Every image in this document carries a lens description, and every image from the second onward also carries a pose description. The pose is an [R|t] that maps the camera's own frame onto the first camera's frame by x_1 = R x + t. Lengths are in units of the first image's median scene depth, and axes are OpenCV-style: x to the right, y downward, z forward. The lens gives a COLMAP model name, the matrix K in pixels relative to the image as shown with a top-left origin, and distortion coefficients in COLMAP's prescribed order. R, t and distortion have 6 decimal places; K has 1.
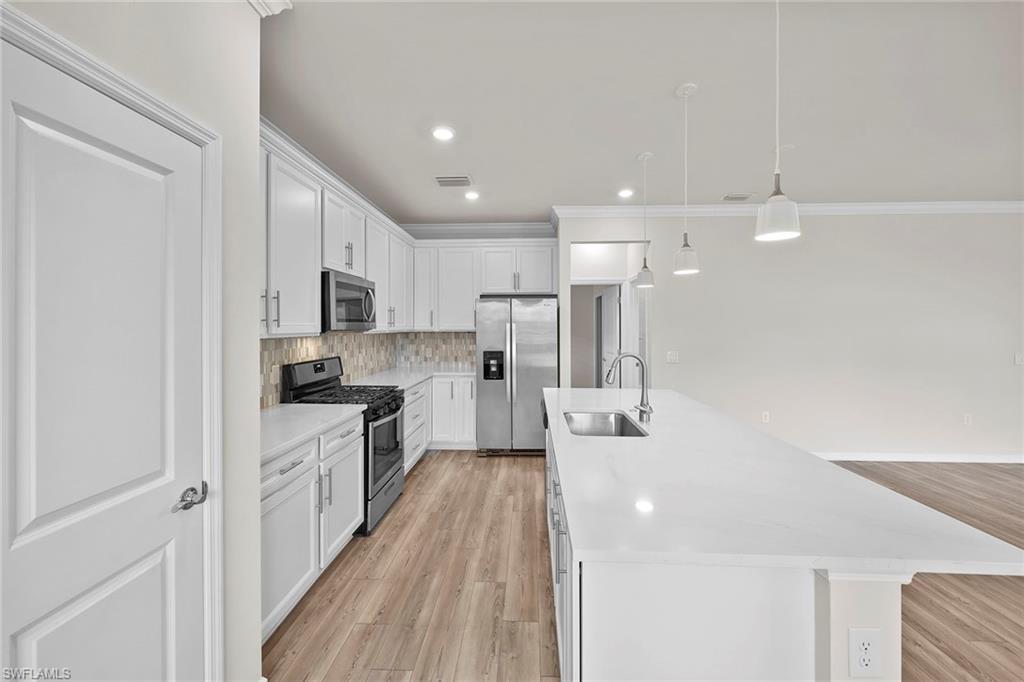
lens RADIAL K [[420.6, 0, 510.1], [0, 420.6, 326.5], [0, 0, 1]] dist [0.000987, 0.000067]
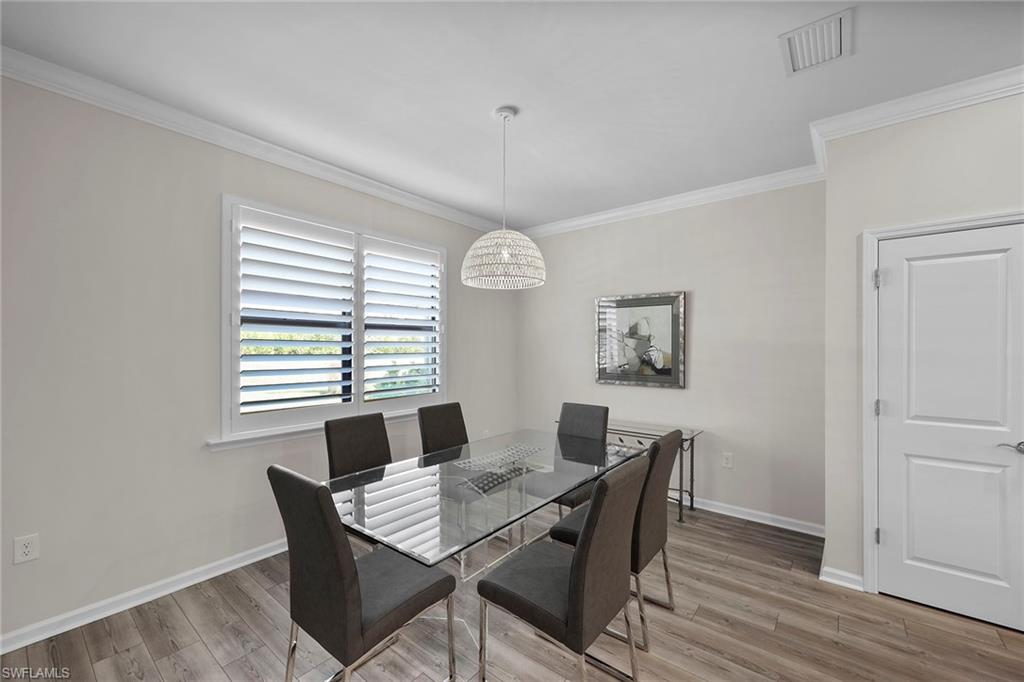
lens RADIAL K [[410.3, 0, 515.1], [0, 410.3, 347.7], [0, 0, 1]] dist [-0.000502, -0.000420]
pose [[-0.583175, 0.000999, -0.812346, 0.604317], [-0.000987, 0.999998, 0.001939, 0.009986], [0.812346, 0.001932, -0.583173, 0.122820]]
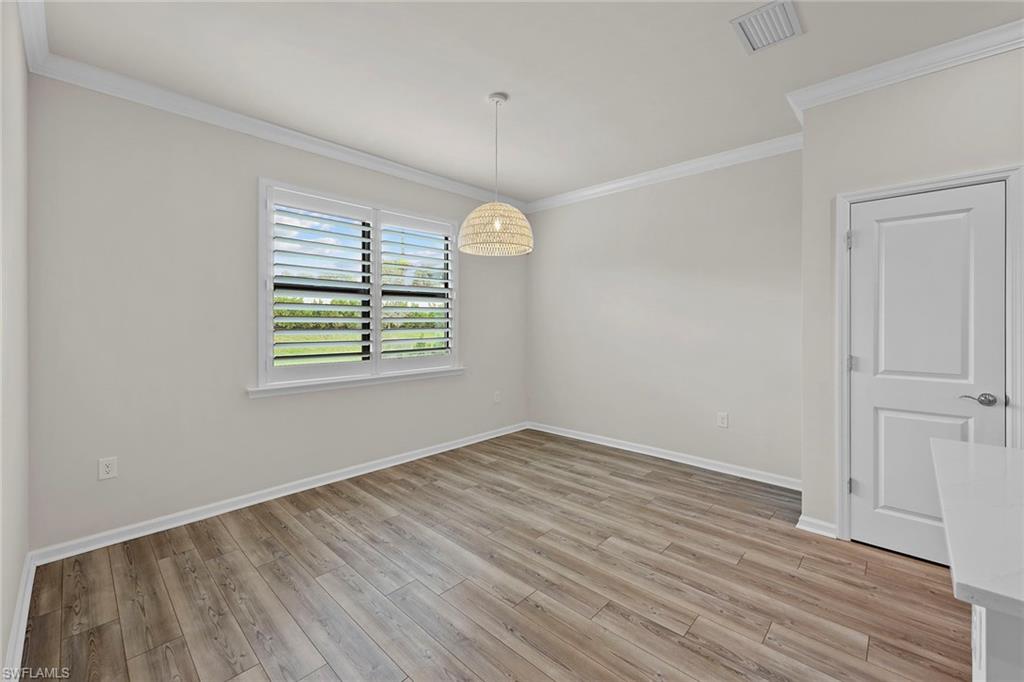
lens RADIAL K [[415.1, 0, 513.9], [0, 415.1, 321.2], [0, 0, 1]] dist [-0.001998, -0.000224]
pose [[-0.648572, 0.000545, -0.761153, 0.627301], [0.000268, 1.000000, 0.000488, 0.036299], [0.761153, 0.000113, -0.648572, 0.236496]]
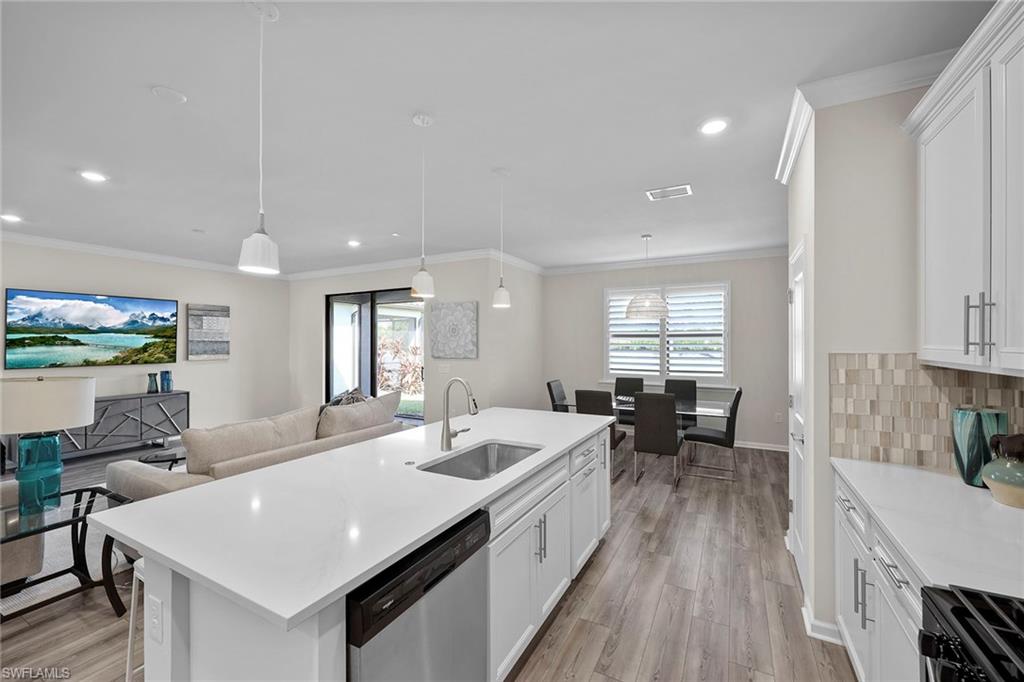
lens RADIAL K [[410.3, 0, 515.1], [0, 410.3, 347.7], [0, 0, 1]] dist [-0.000502, -0.000420]
pose [[-0.902037, -0.005119, 0.431627, -0.140991], [0.001296, 0.999893, 0.014568, -0.012125], [-0.431656, 0.013700, -0.901934, 1.192437]]
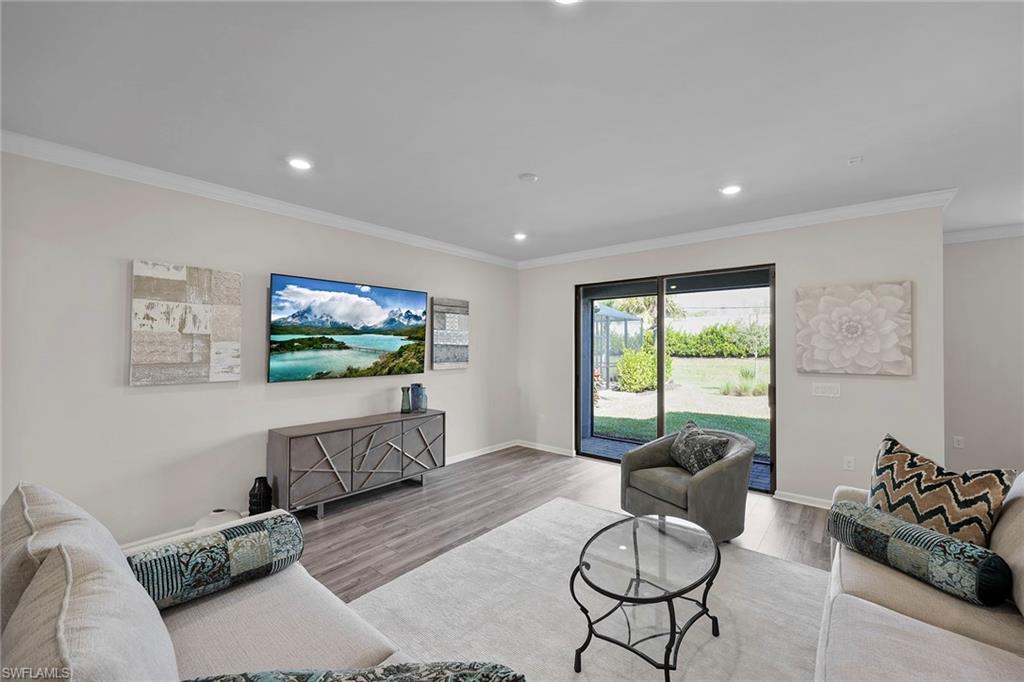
lens RADIAL K [[424.7, 0, 500.7], [0, 424.7, 341.9], [0, 0, 1]] dist [0.024767, -0.000138]
pose [[-0.787269, 0.004981, 0.616589, 0.842756], [-0.003758, 0.999910, -0.012876, -0.009147], [-0.616598, -0.012455, -0.787180, 1.207934]]
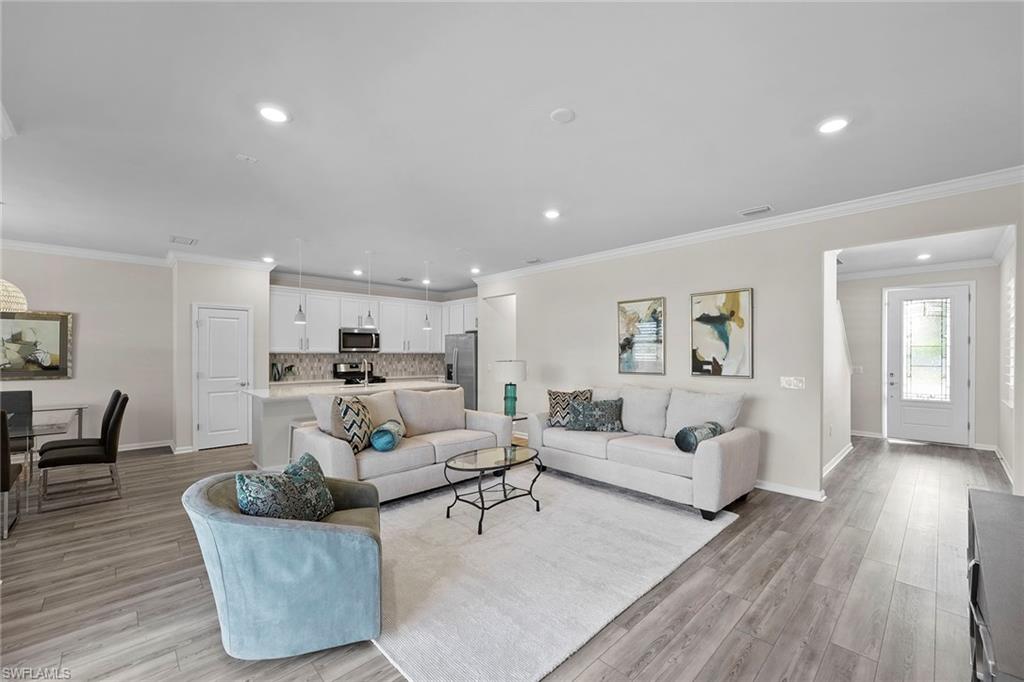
lens RADIAL K [[414.8, 0, 509.3], [0, 414.8, 353.8], [0, 0, 1]] dist [0.000099, 0.000034]
pose [[0.724313, 0.006250, -0.689443, 1.787331], [-0.004866, 0.999980, 0.003953, 0.008610], [0.689454, 0.000492, 0.724329, -0.134348]]
